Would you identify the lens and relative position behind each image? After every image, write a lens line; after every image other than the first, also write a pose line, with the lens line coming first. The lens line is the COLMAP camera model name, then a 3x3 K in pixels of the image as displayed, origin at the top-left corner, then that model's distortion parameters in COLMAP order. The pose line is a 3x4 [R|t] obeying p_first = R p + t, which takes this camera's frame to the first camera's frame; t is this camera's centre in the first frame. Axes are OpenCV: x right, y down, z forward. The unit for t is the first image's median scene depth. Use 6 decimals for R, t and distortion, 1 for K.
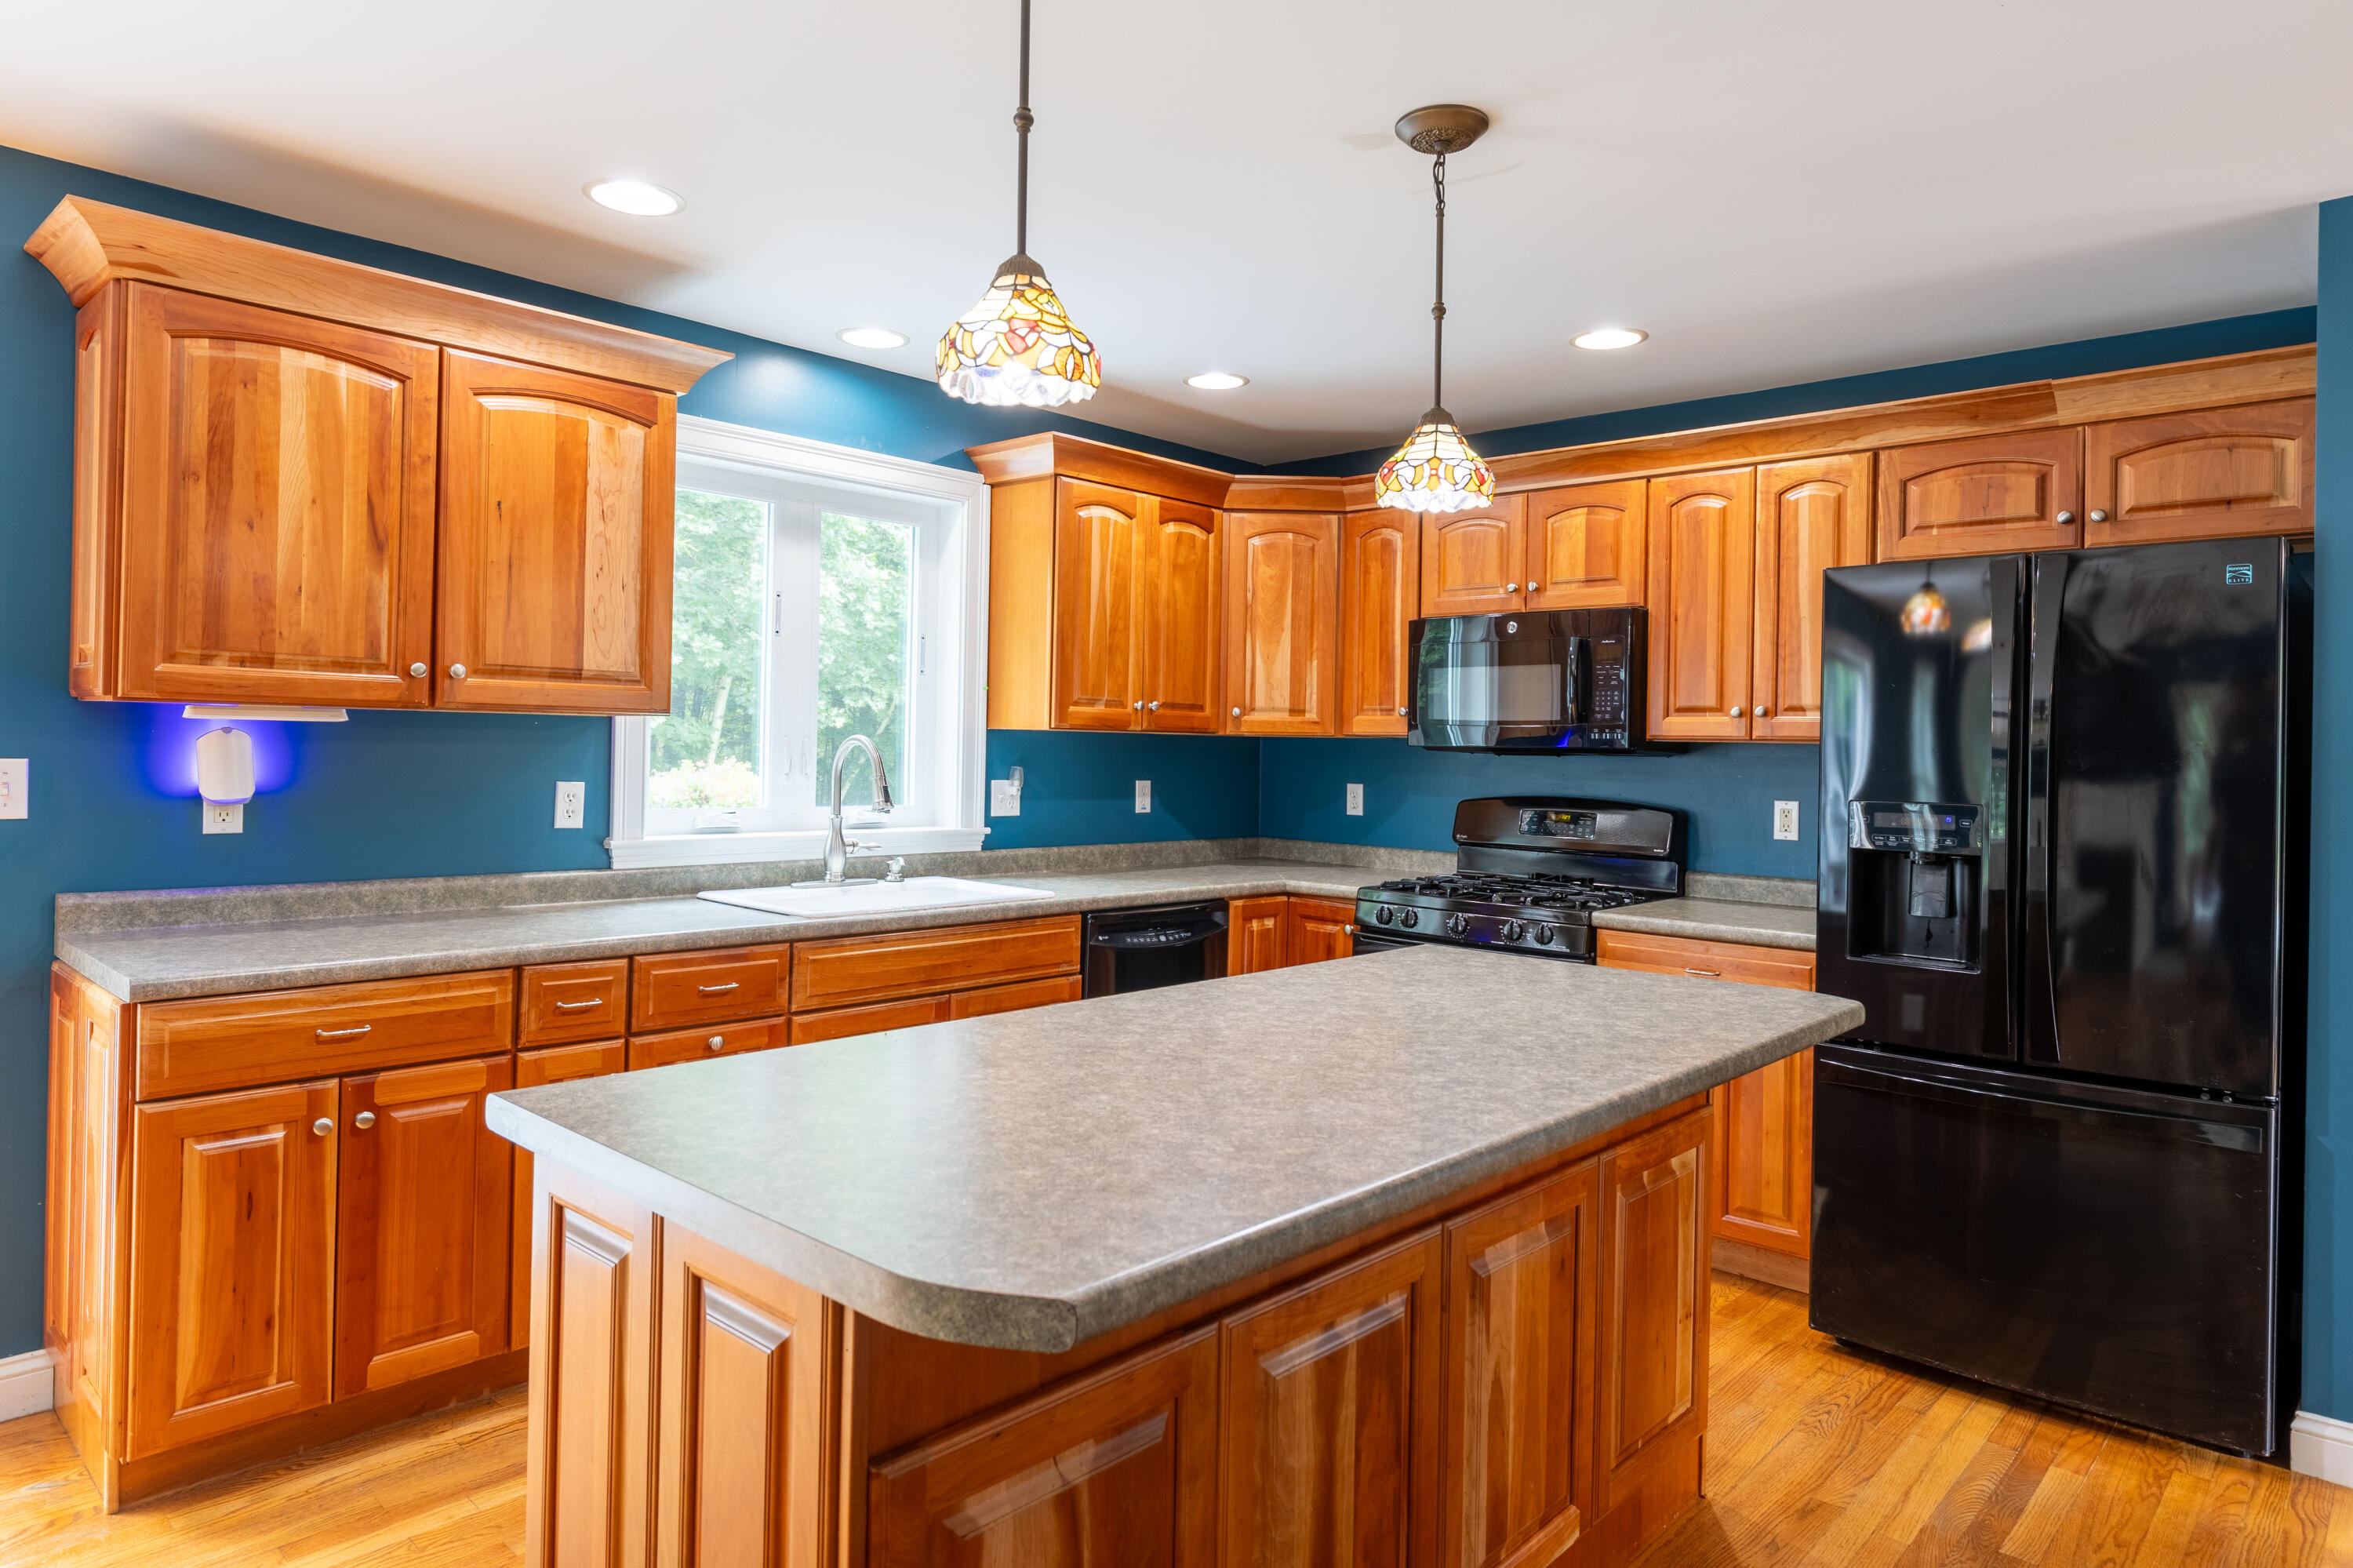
lens RADIAL K [[1420.6, 0, 1178.0], [0, 1420.6, 768.5], [0, 0, 1]] dist [-0.002526, 0.000151]
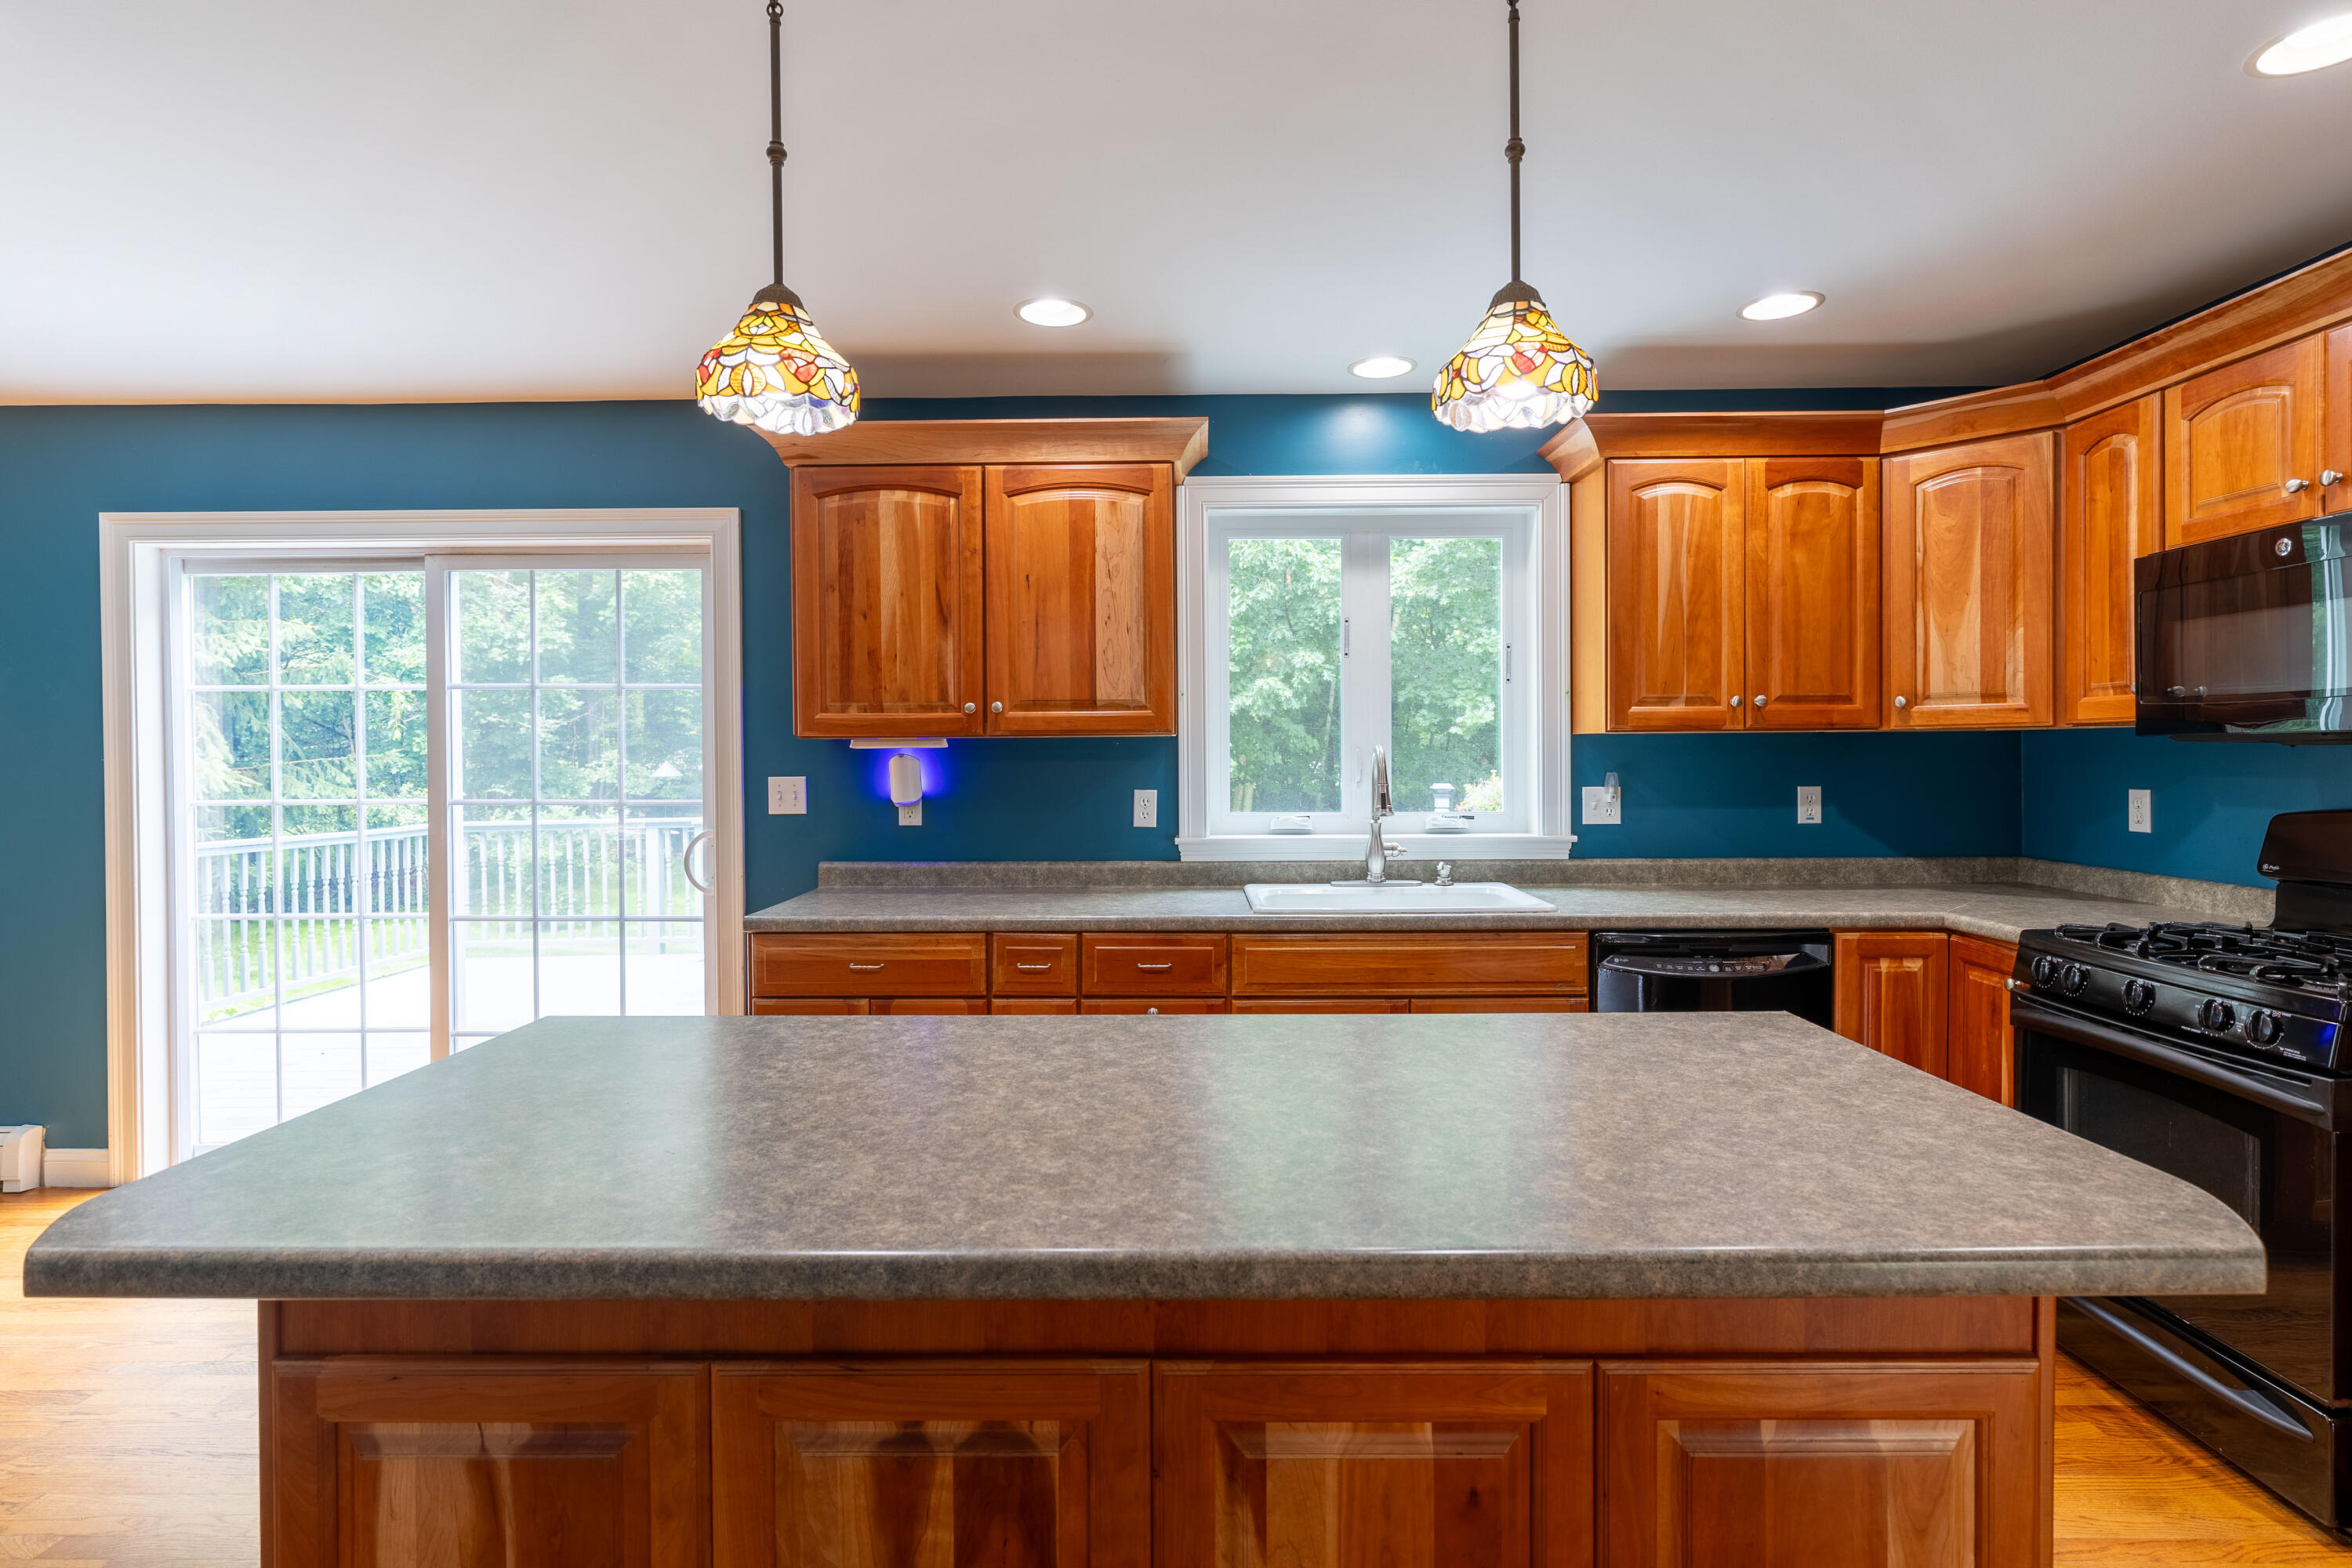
lens RADIAL K [[1197.6, 0, 1179.9], [0, 1197.6, 782.9], [0, 0, 1]] dist [-0.002171, 0.000640]
pose [[0.665646, -0.006430, -0.746240, 0.340286], [0.009737, 0.999953, 0.000069, 0.003257], [0.746204, -0.007312, 0.665677, 0.290123]]
